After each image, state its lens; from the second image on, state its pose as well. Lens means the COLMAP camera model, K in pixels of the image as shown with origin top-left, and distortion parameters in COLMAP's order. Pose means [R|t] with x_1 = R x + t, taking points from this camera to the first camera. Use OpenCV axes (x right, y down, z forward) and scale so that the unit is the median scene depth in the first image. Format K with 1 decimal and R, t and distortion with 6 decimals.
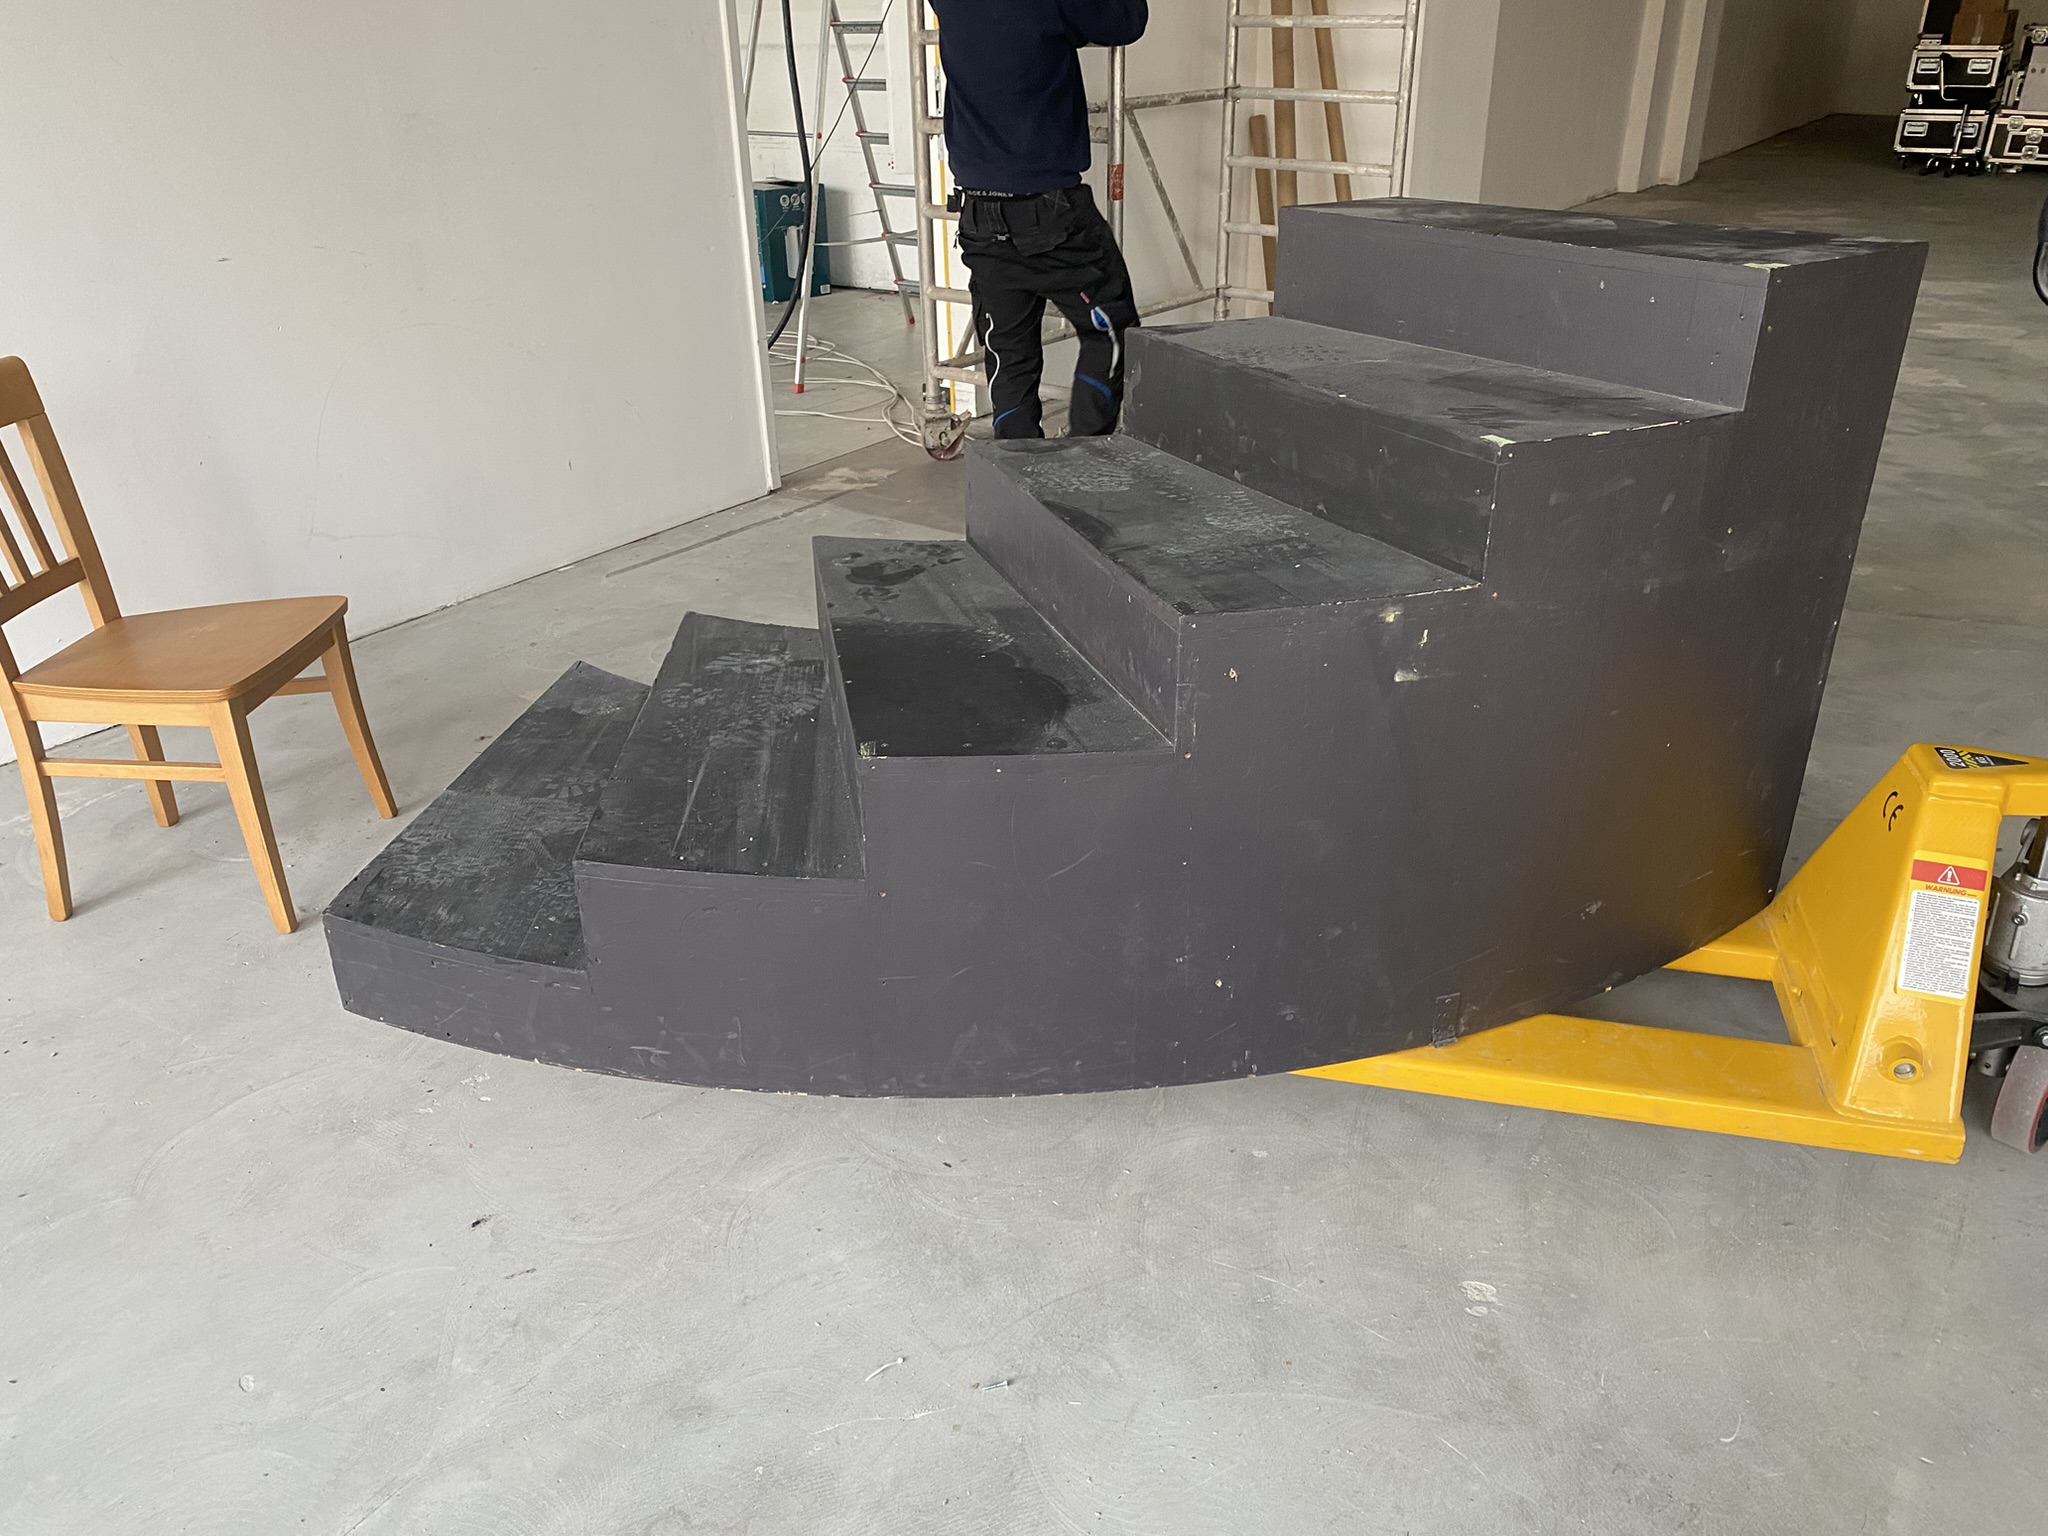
lens RADIAL K [[1564.7, 0, 1028.4], [0, 1564.7, 790.8], [0, 0, 1]] dist [0.041540, -0.031874]
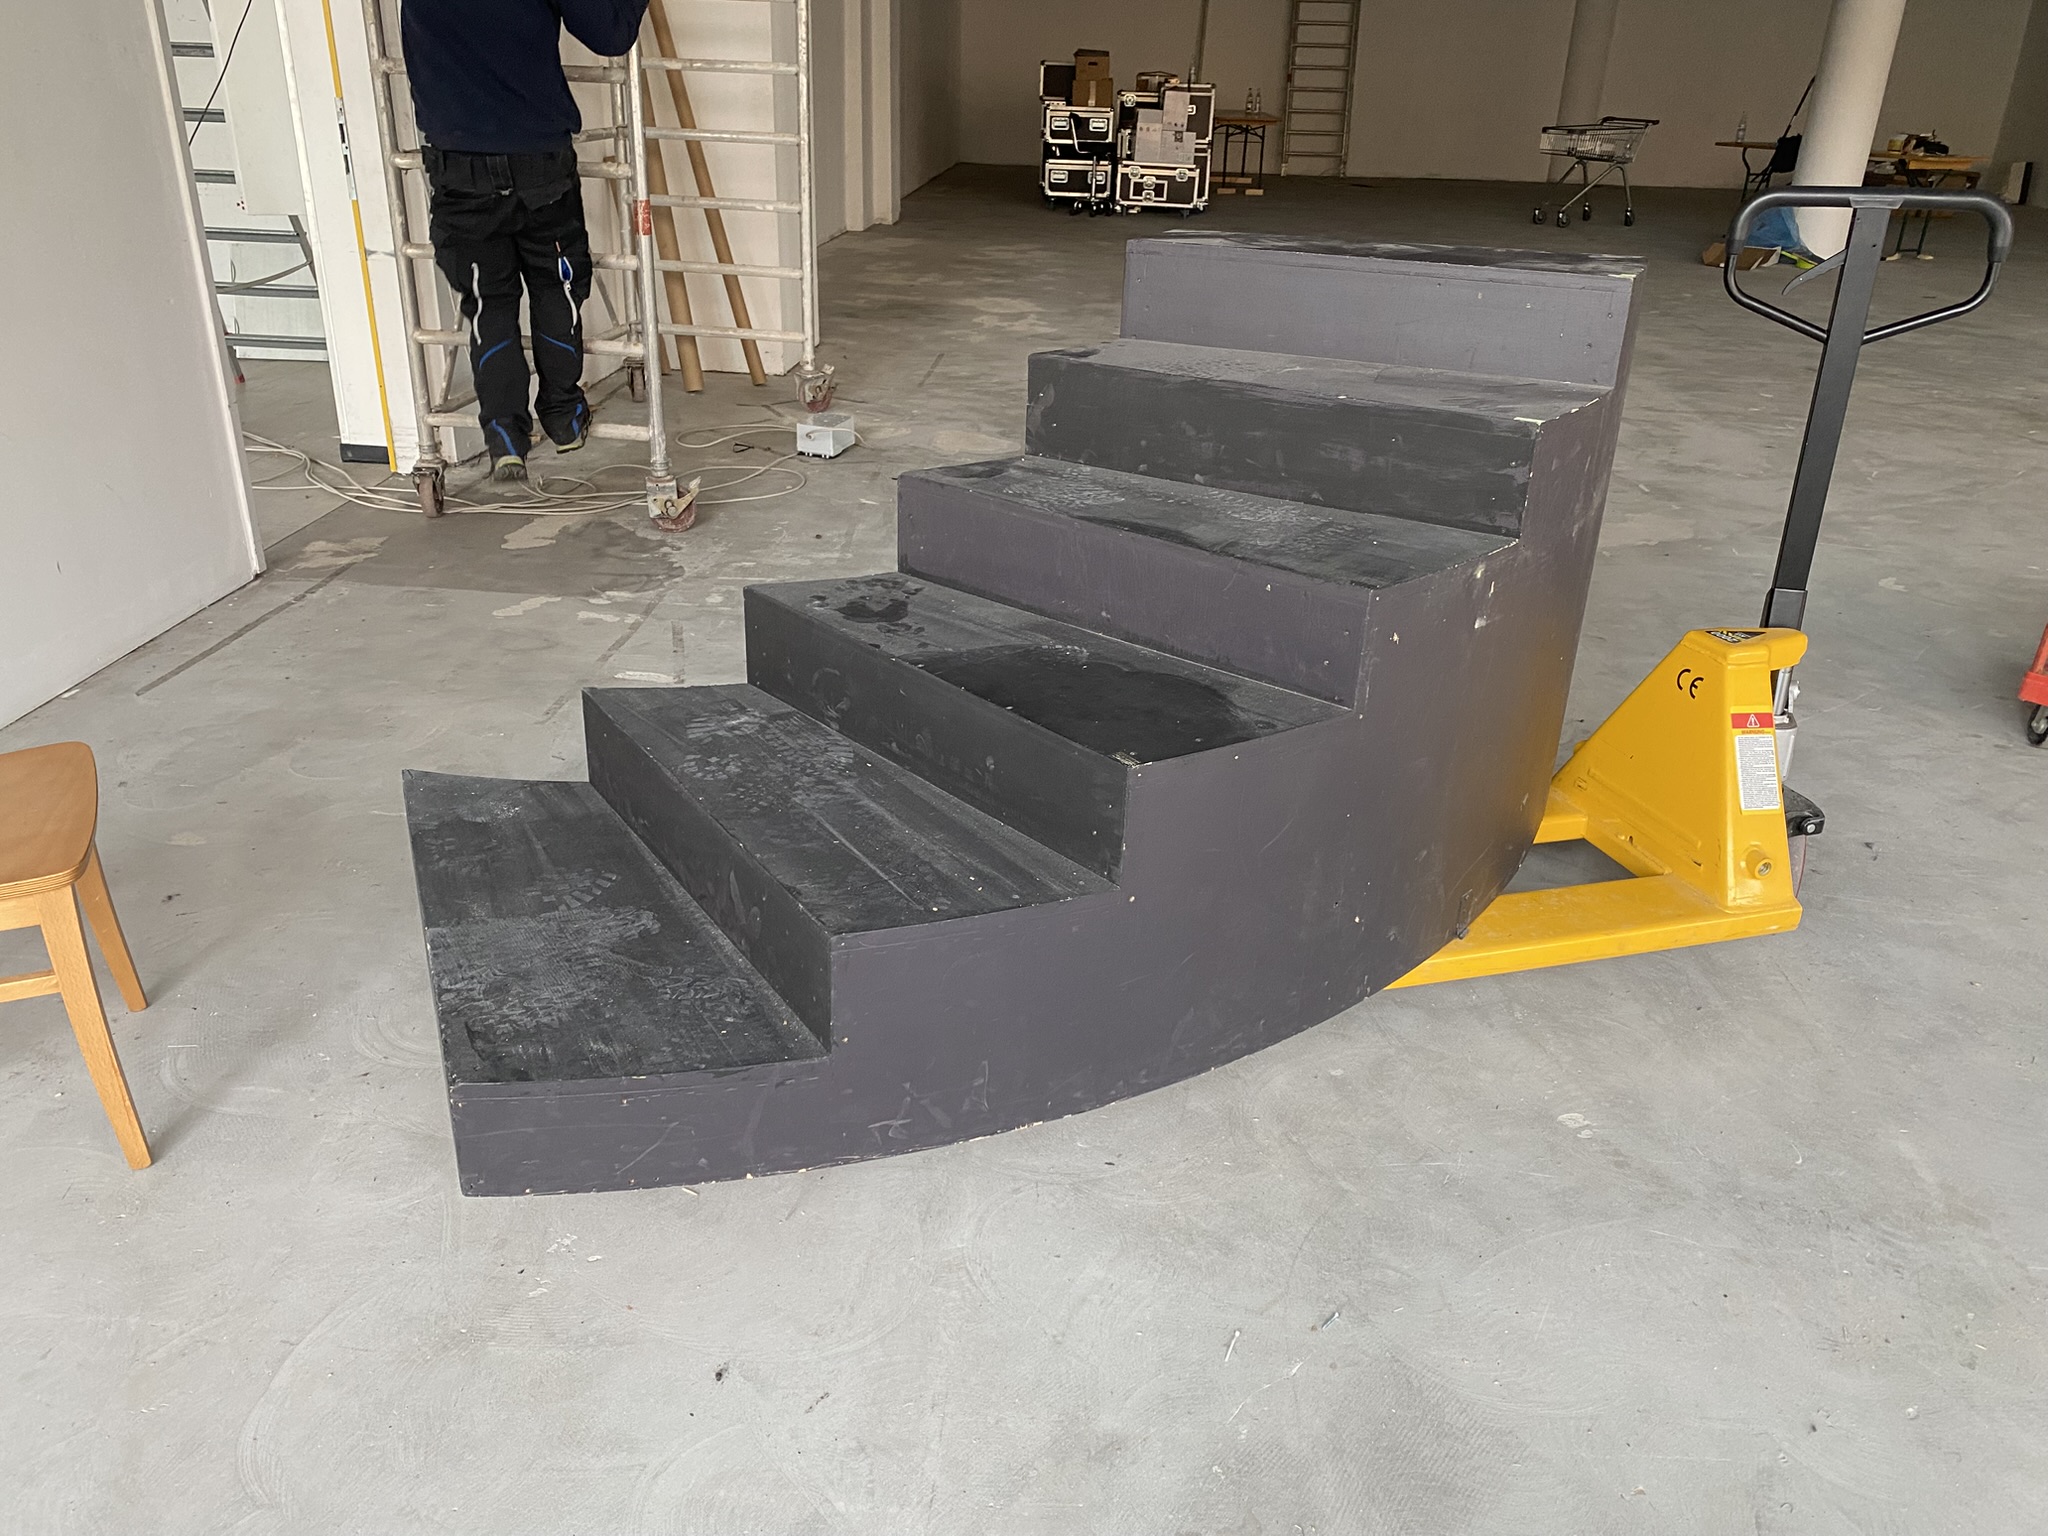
lens RADIAL K [[1577.2, 0, 1024.0], [0, 1577.2, 768.0], [0, 0, 1]] dist [0.037313, -0.032164]
pose [[0.859461, -0.174341, 0.480553, -0.264990], [0.192006, 0.981313, 0.012614, -0.018809], [-0.473772, 0.081428, 0.876875, 0.048256]]
